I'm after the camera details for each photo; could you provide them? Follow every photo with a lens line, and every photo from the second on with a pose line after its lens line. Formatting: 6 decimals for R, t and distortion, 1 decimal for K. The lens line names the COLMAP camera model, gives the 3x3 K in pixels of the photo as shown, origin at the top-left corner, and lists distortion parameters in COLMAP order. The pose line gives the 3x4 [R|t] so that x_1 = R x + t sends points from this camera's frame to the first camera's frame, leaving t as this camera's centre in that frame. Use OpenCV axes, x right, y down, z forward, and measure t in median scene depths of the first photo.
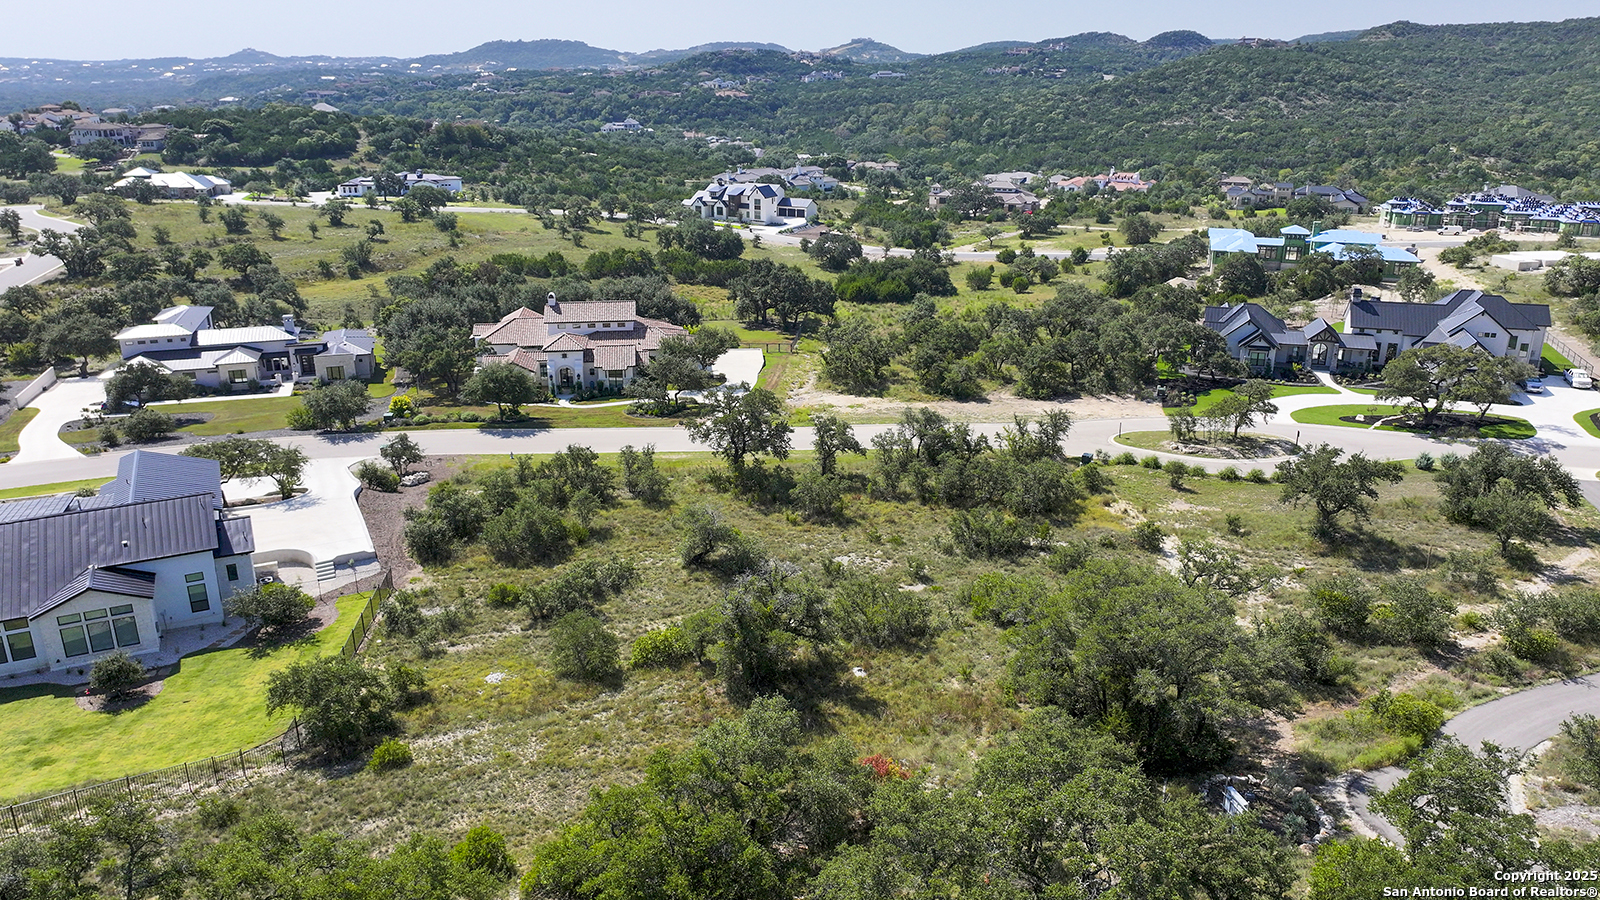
lens RADIAL K [[1138.2, 0, 808.7], [0, 1138.2, 437.0], [0, 0, 1]] dist [-0.003160, 0.000224]
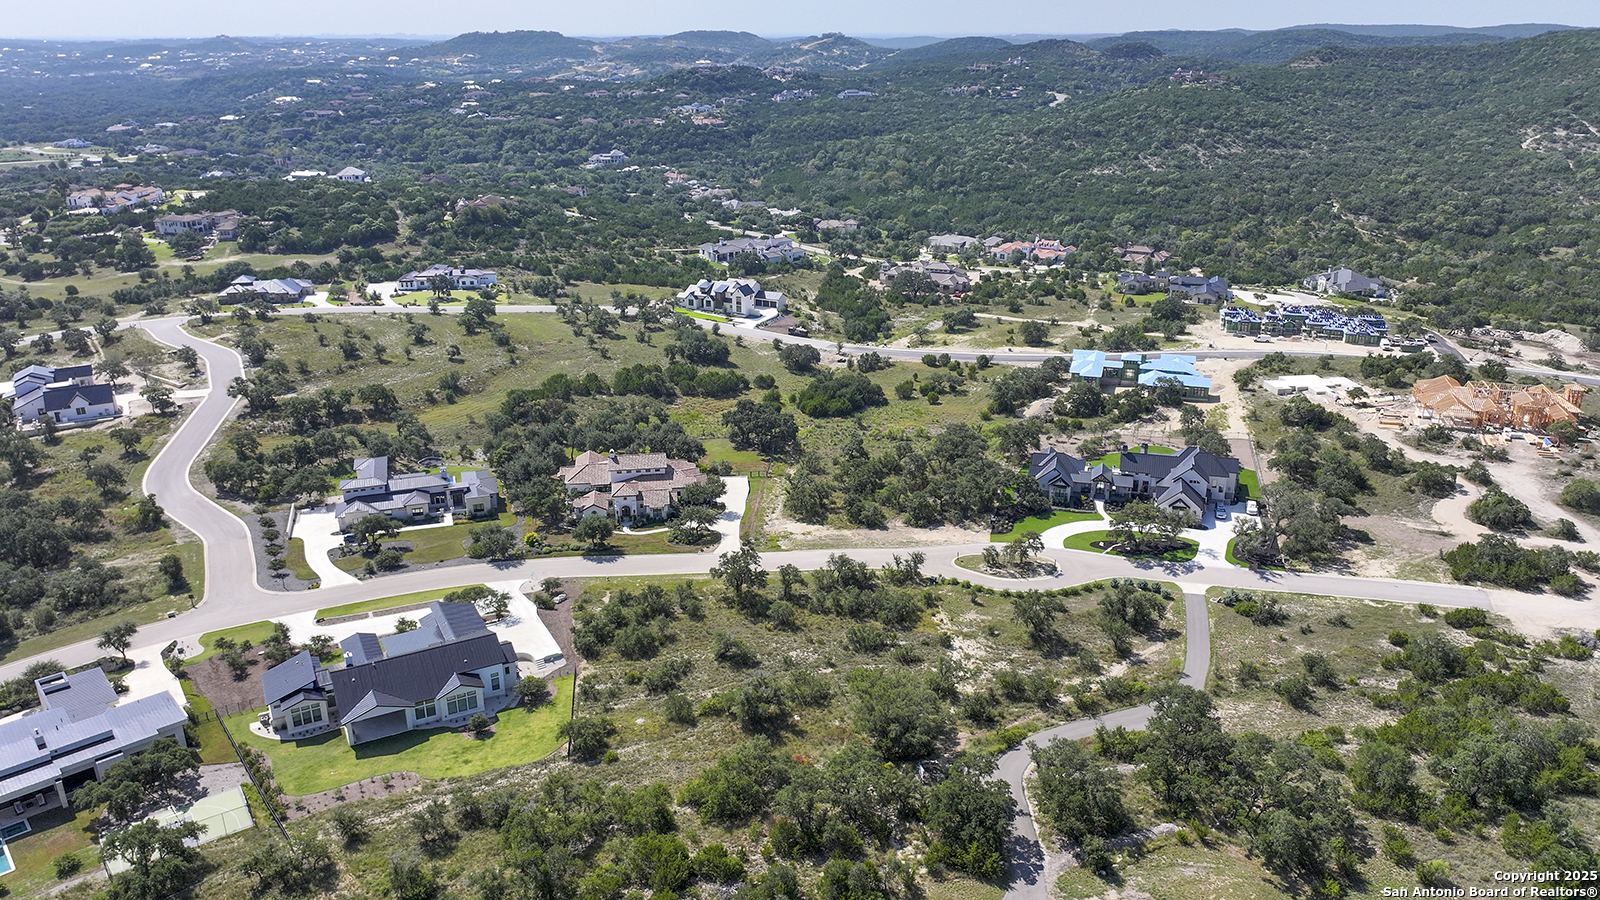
lens RADIAL K [[1138.2, 0, 808.7], [0, 1138.2, 437.0], [0, 0, 1]] dist [-0.003160, 0.000224]
pose [[0.999743, -0.008927, 0.020850, 0.004659], [0.008440, 0.999692, 0.023344, -0.082363], [-0.021052, -0.023162, 0.999510, -0.257881]]
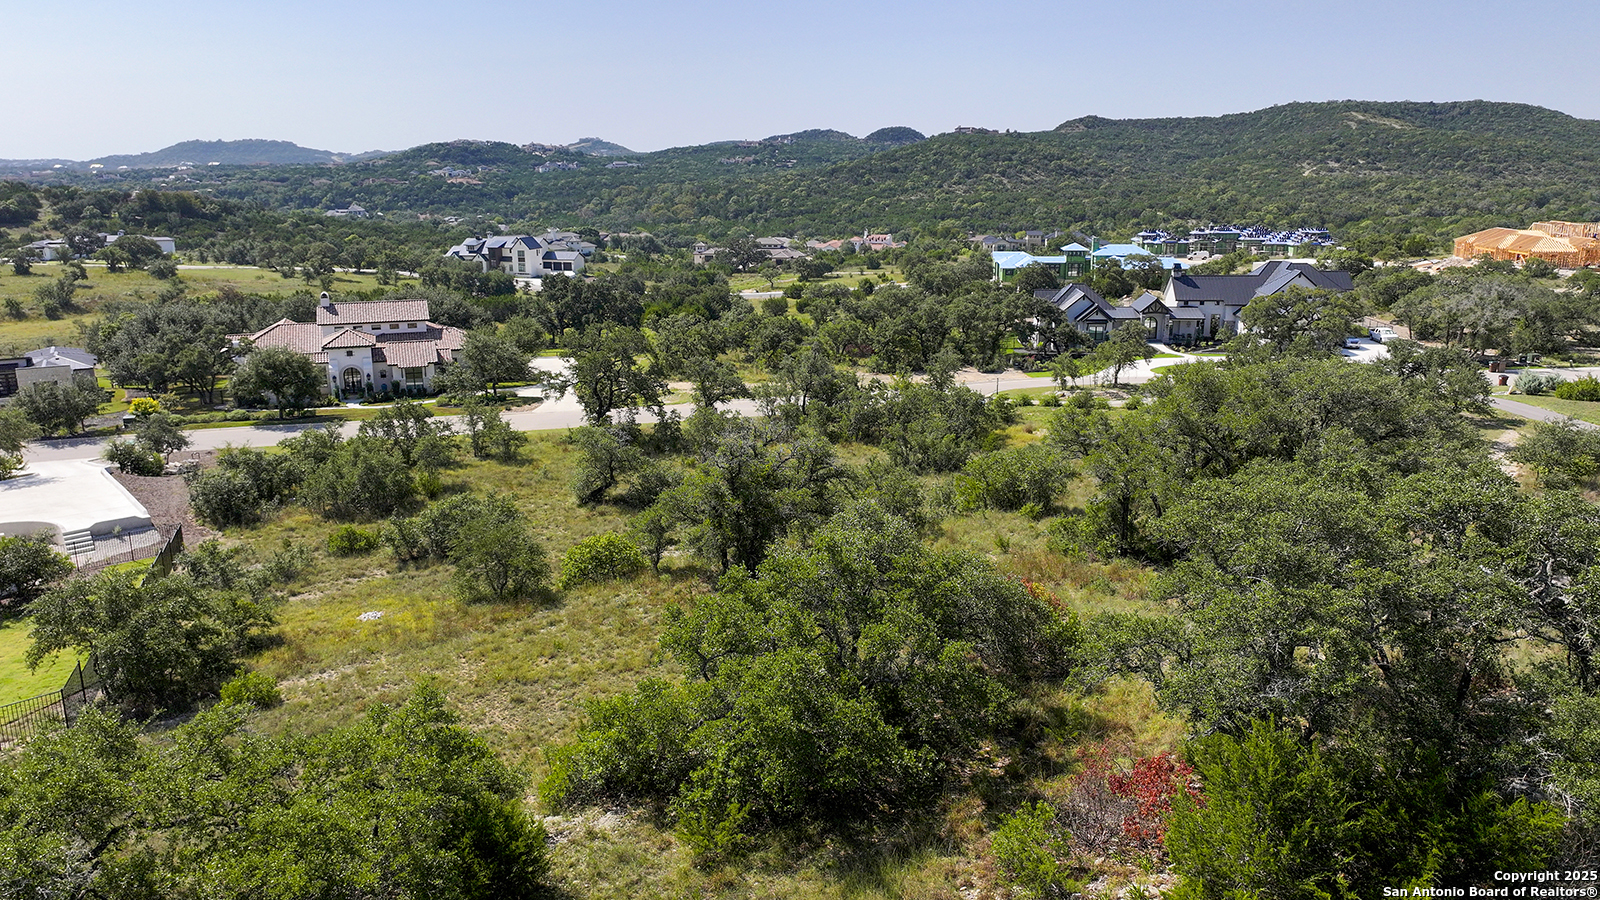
lens RADIAL K [[1138.2, 0, 808.7], [0, 1138.2, 437.0], [0, 0, 1]] dist [-0.003160, 0.000224]
pose [[0.973199, -0.055129, 0.223260, -0.031864], [0.074080, 0.994243, -0.077409, 0.034615], [-0.217707, 0.091874, 0.971680, 0.046273]]
